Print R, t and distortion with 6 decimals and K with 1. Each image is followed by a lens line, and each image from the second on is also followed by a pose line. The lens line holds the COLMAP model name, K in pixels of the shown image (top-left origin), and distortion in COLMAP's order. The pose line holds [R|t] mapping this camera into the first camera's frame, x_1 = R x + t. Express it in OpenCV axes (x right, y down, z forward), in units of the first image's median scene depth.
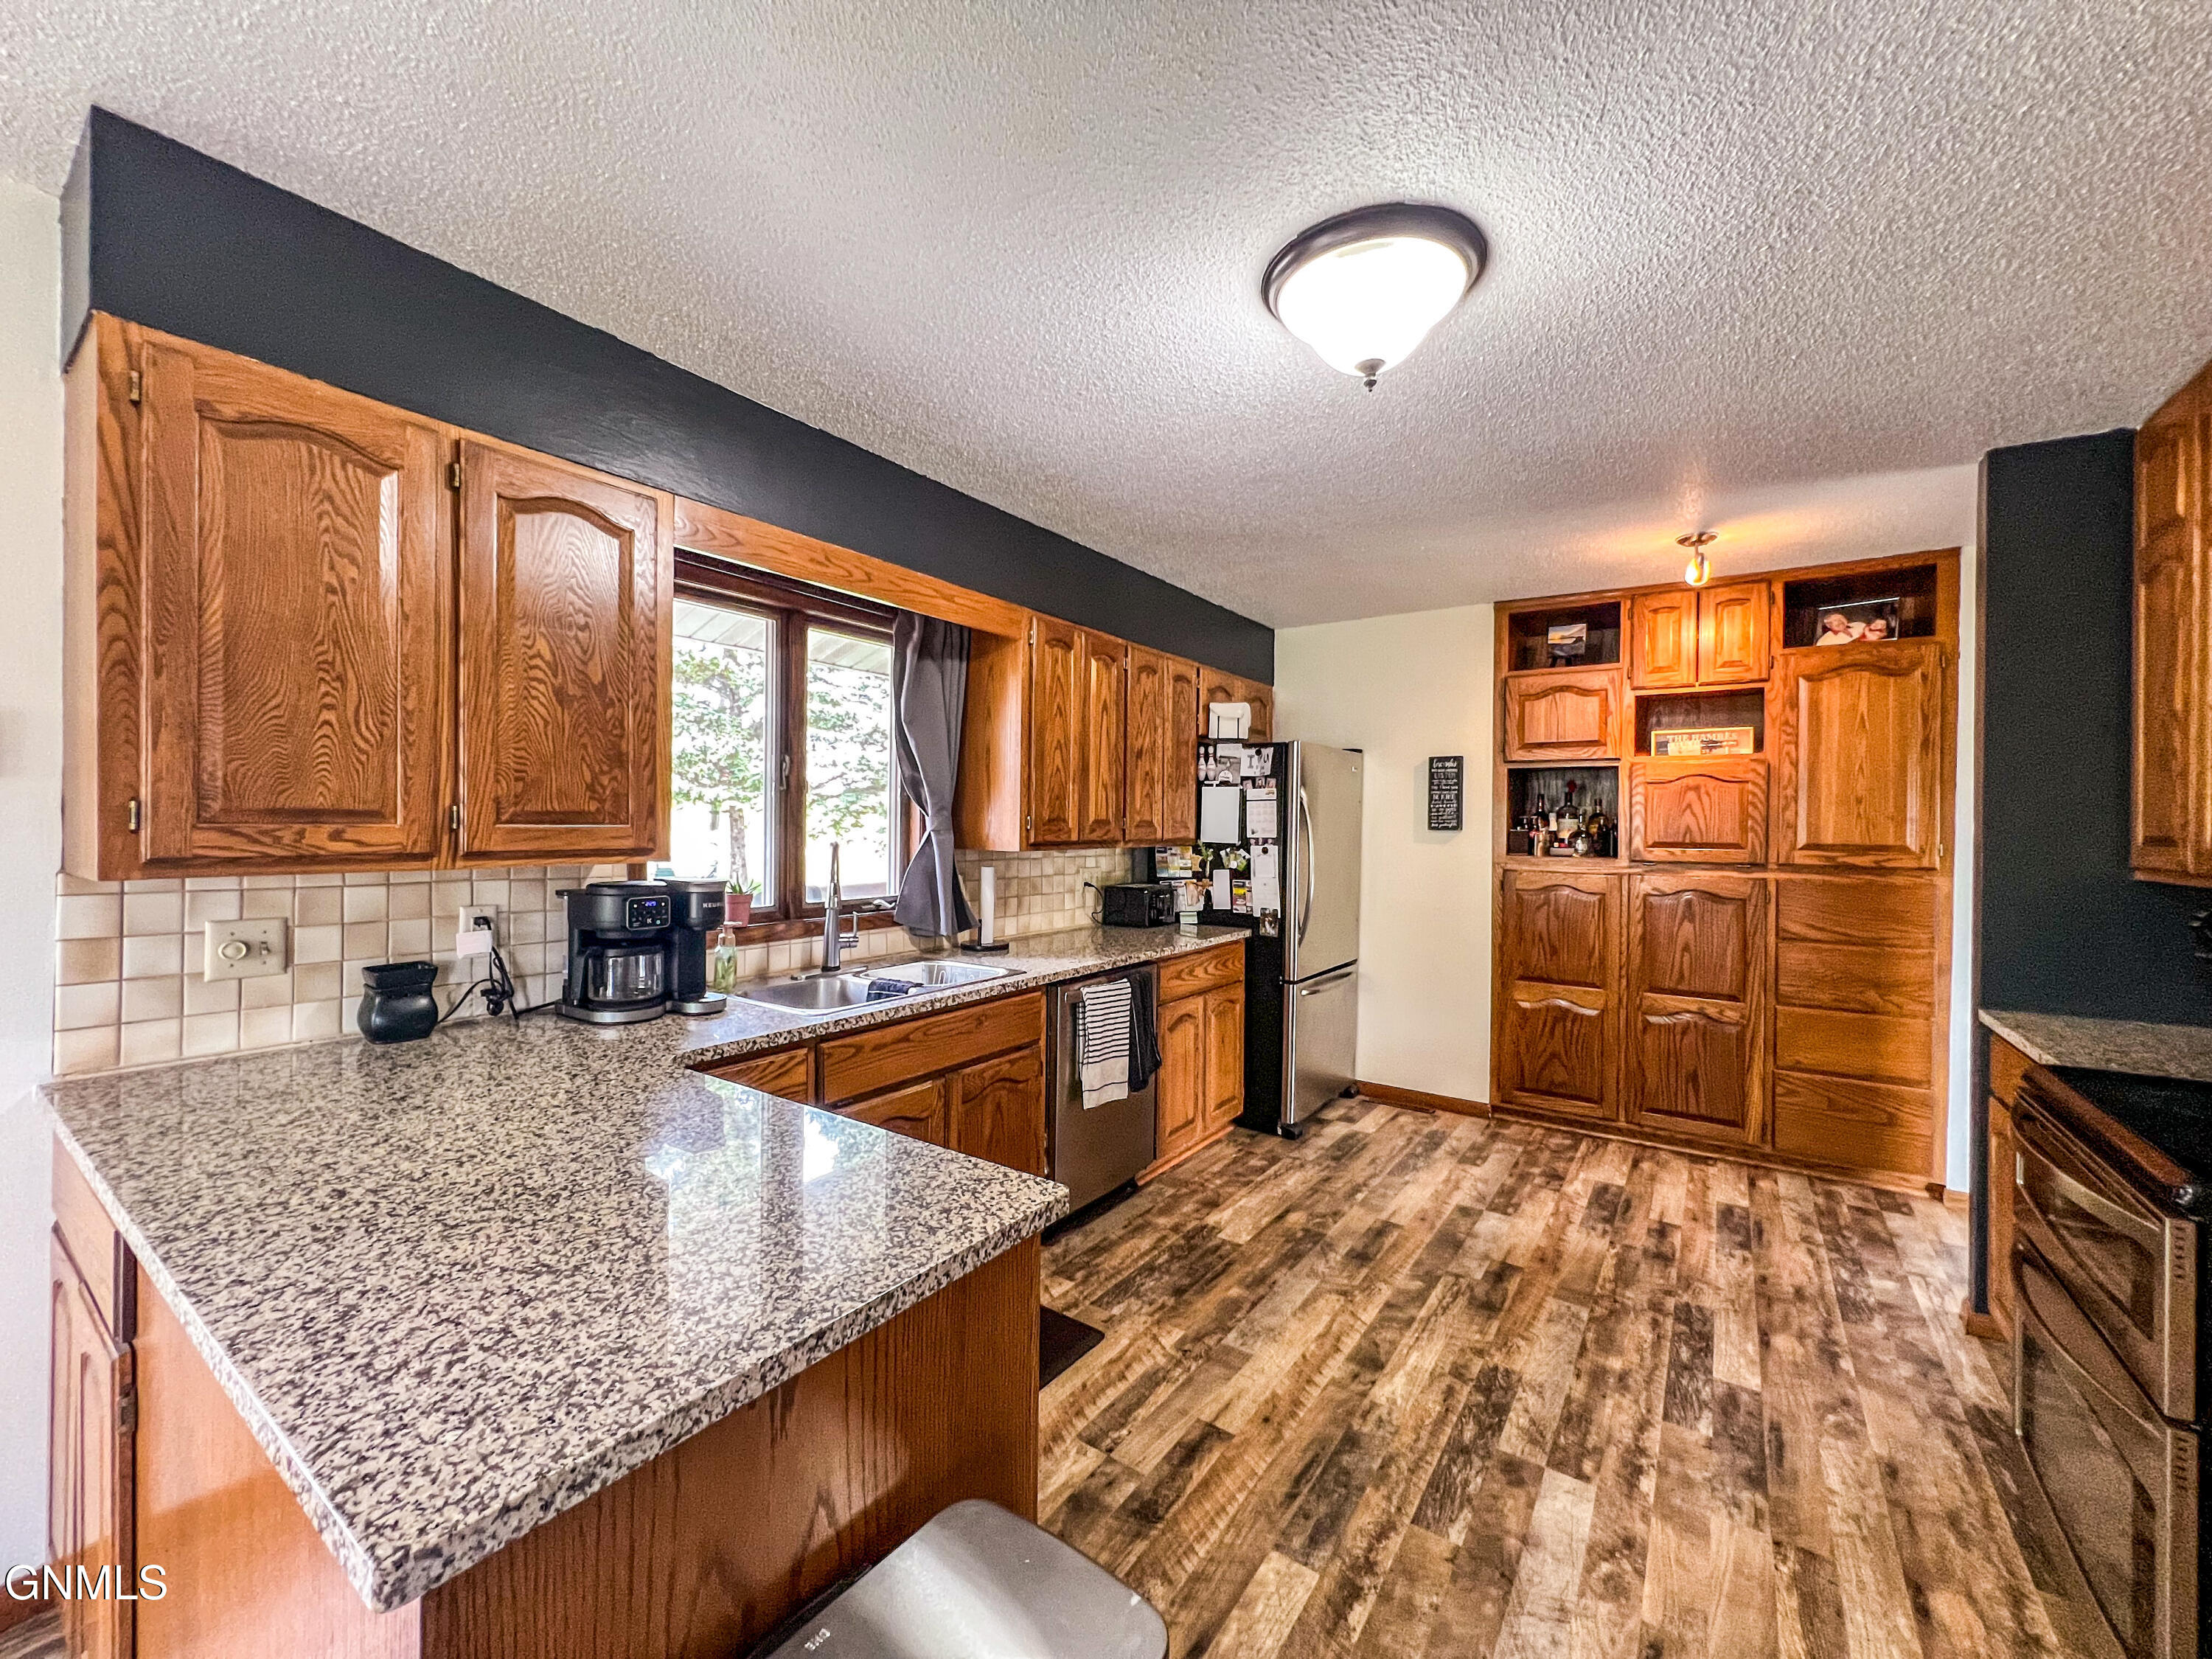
lens RADIAL K [[878.1, 0, 1097.5], [0, 878.1, 825.0], [0, 0, 1]] dist [-0.001604, 0.000438]
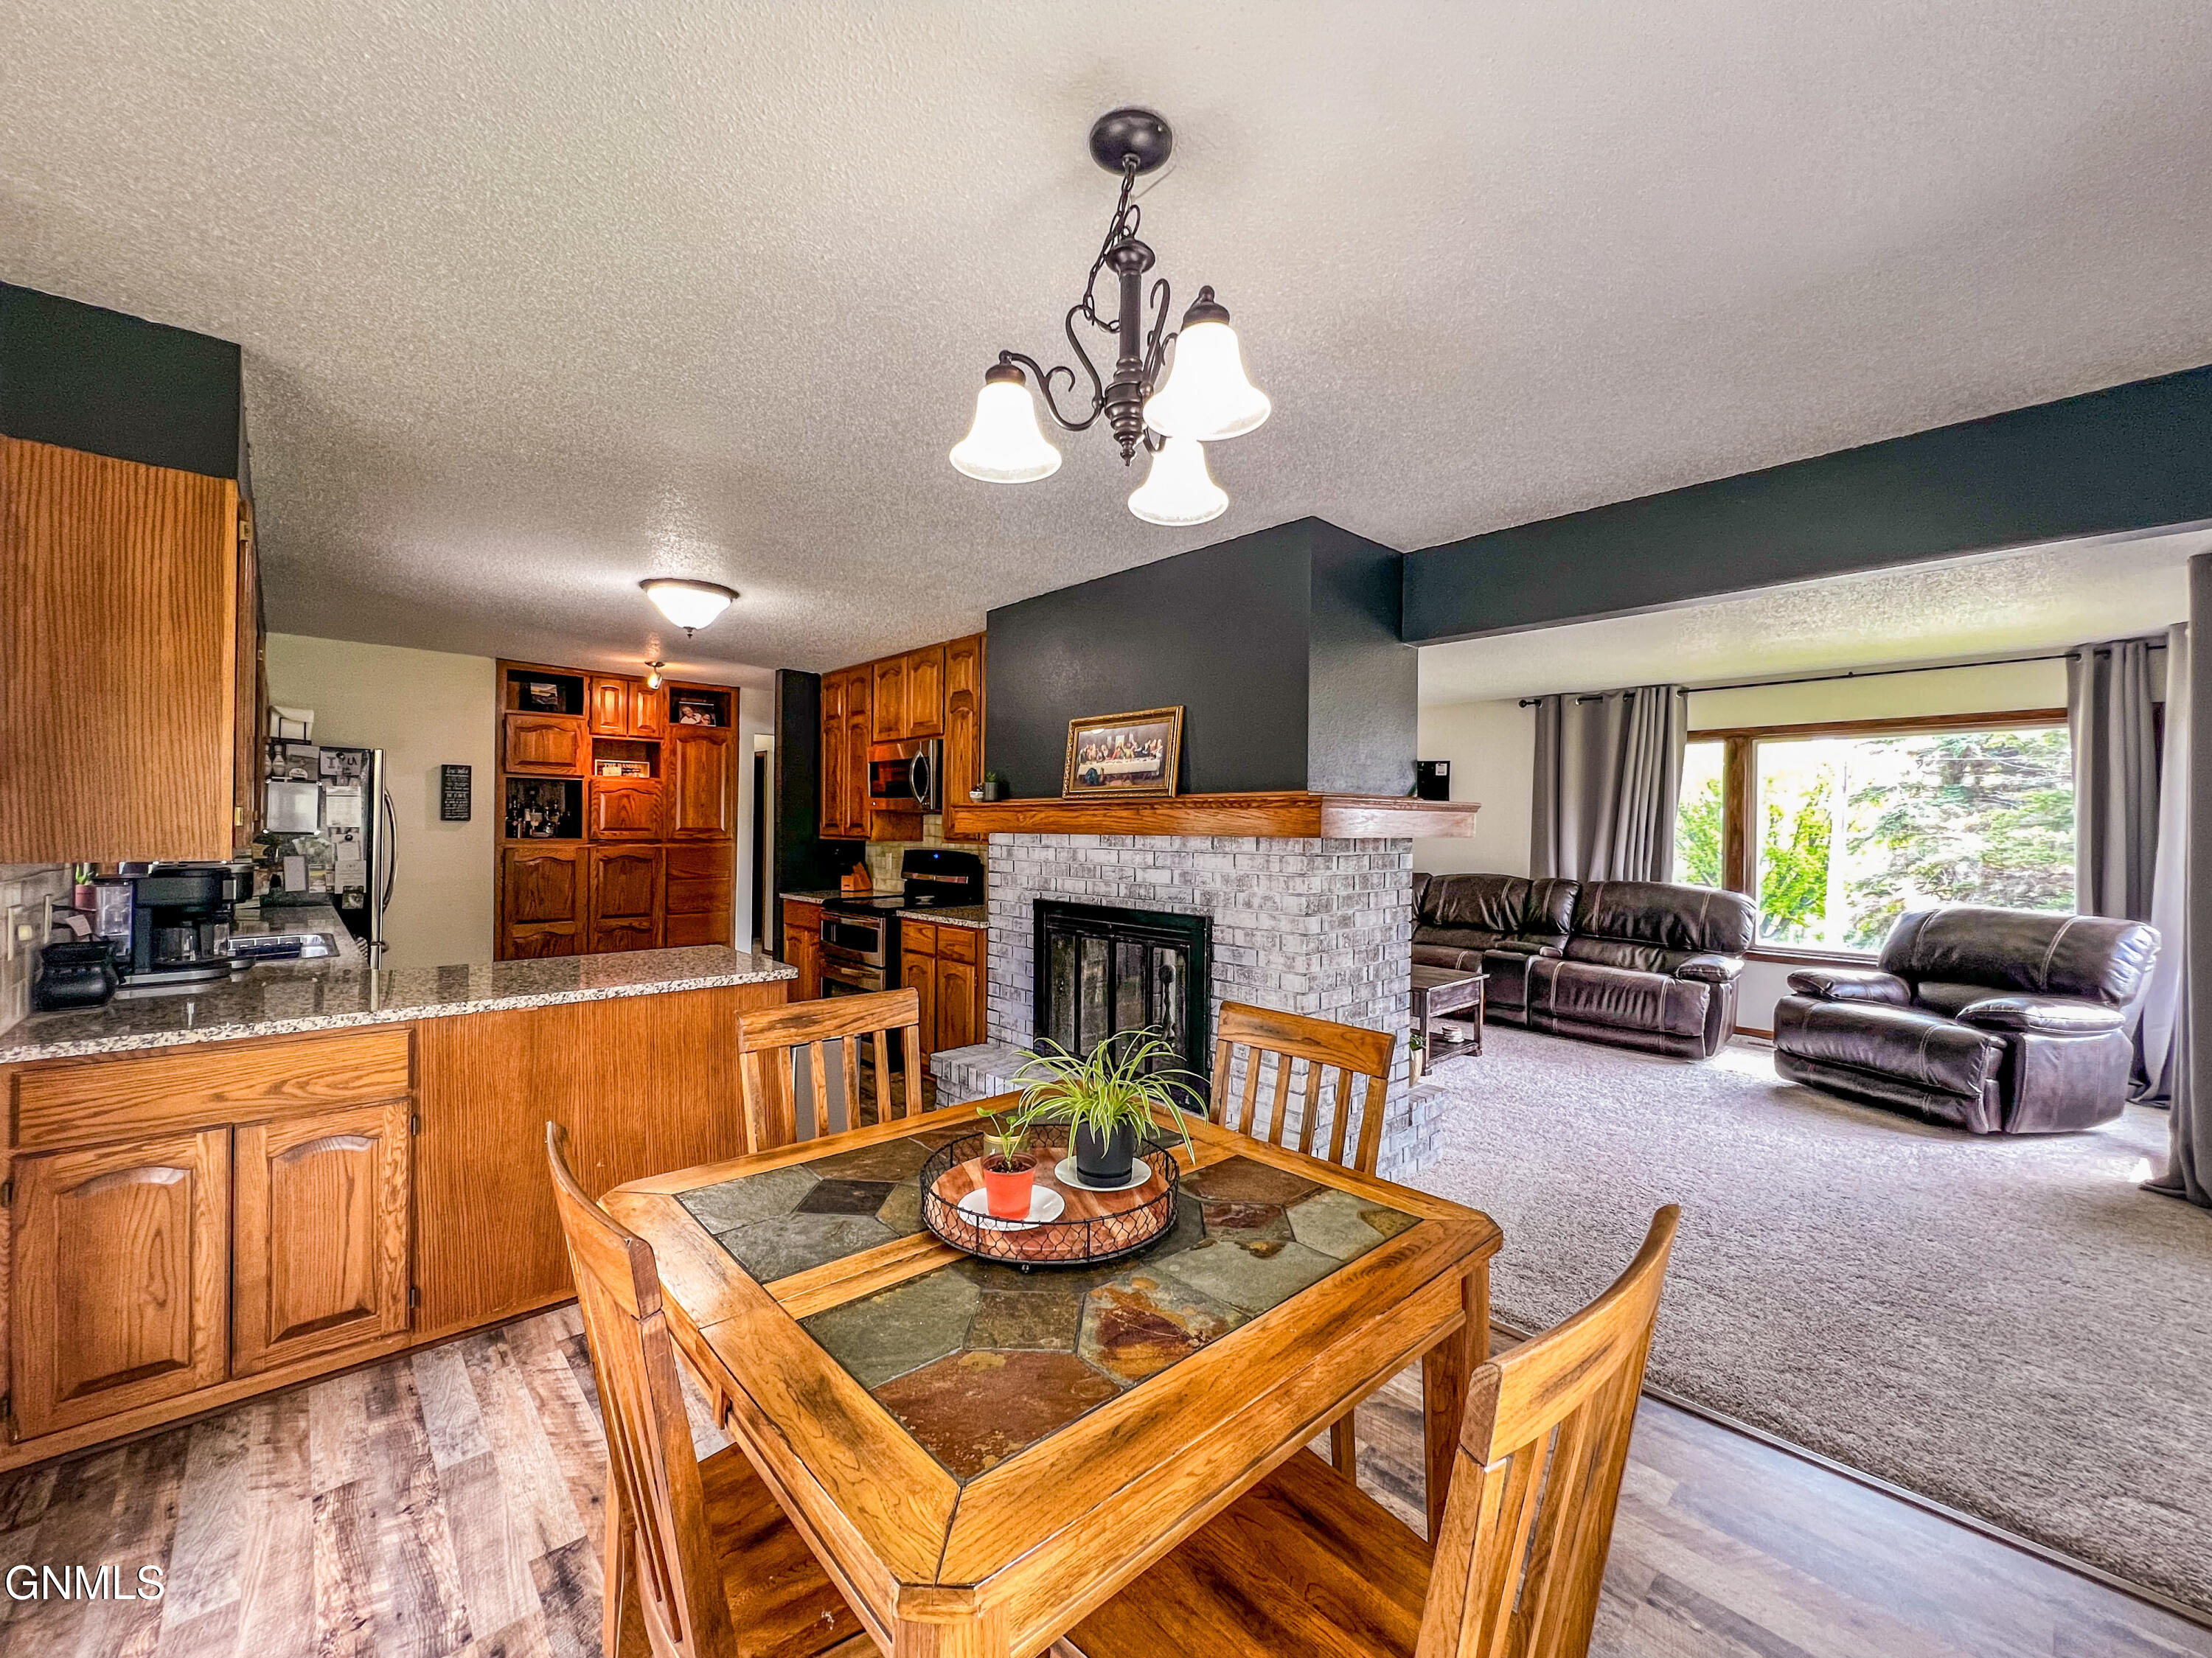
lens RADIAL K [[878.0, 0, 1097.5], [0, 878.0, 824.5], [0, 0, 1]] dist [-0.001604, 0.000438]
pose [[0.216700, -0.004607, 0.976227, -0.826551], [-0.006814, 0.999957, 0.006232, -0.003778], [-0.976215, -0.008003, 0.216659, -0.283504]]
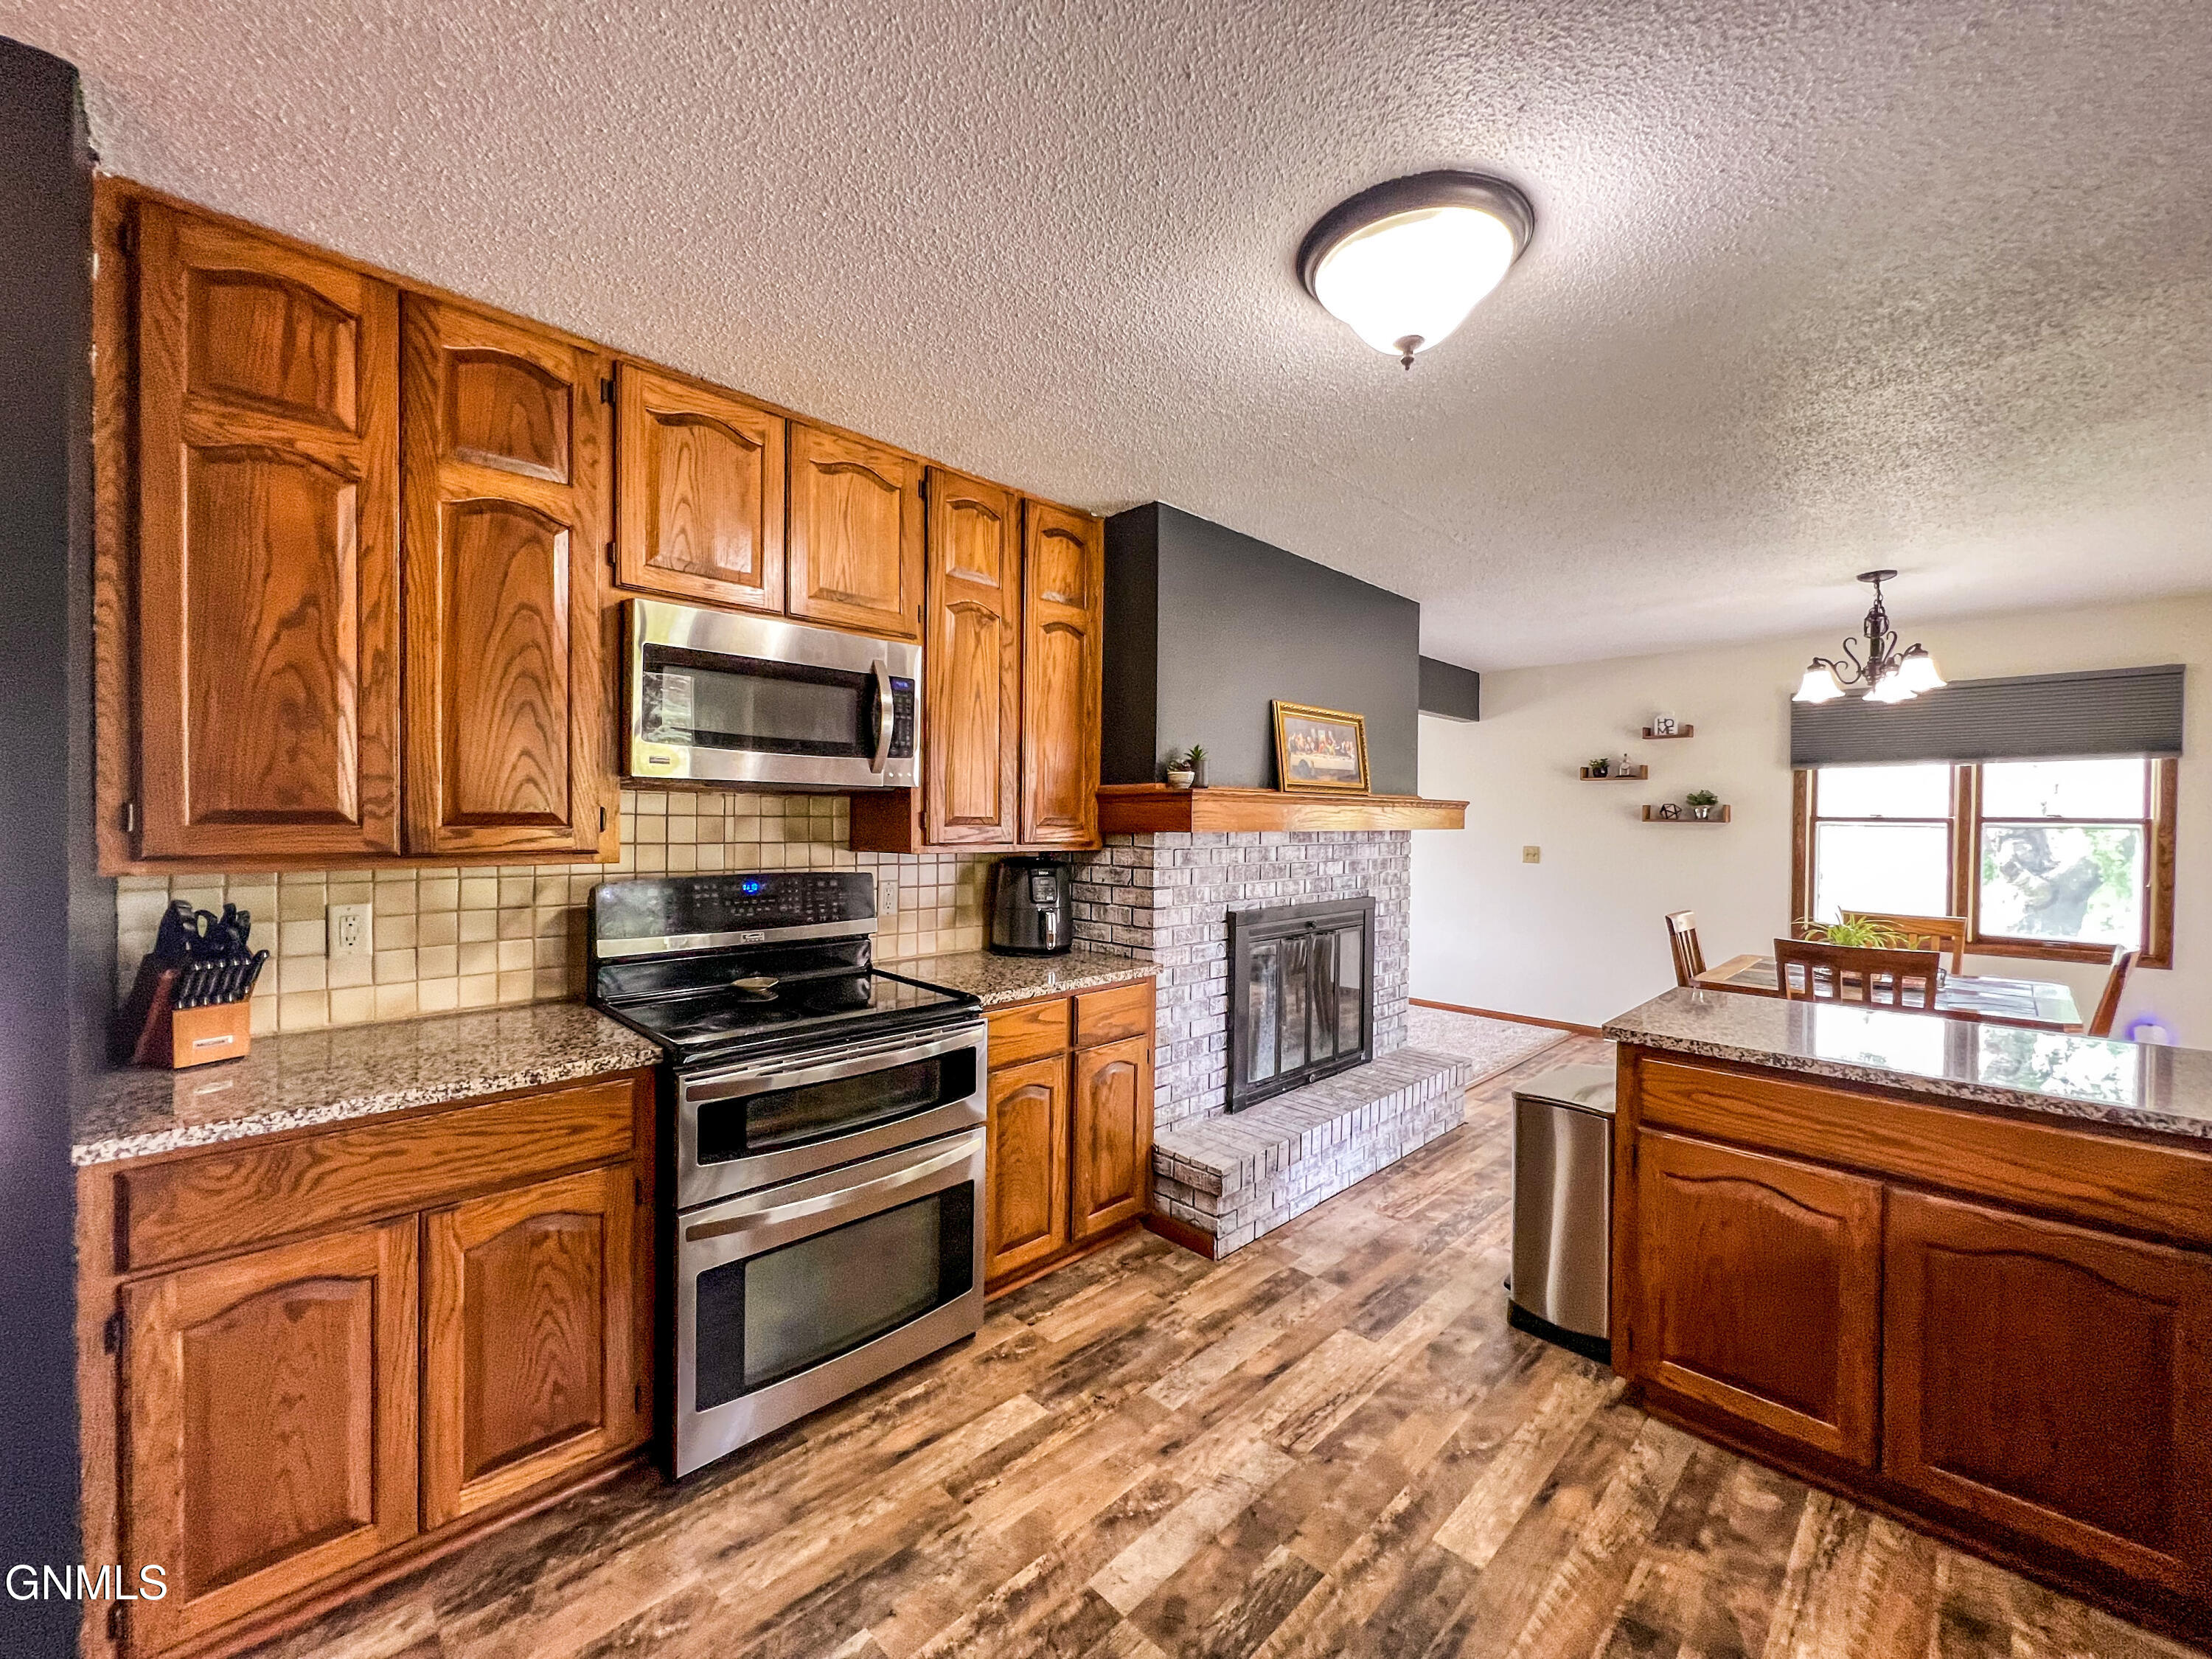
lens RADIAL K [[878.1, 0, 1097.5], [0, 878.1, 825.0], [0, 0, 1]] dist [-0.001604, 0.000438]
pose [[-0.983407, -0.023659, 0.179862, 0.210841], [-0.021223, 0.999655, 0.015459, -0.001824], [-0.180166, 0.011385, -0.983570, 0.921155]]
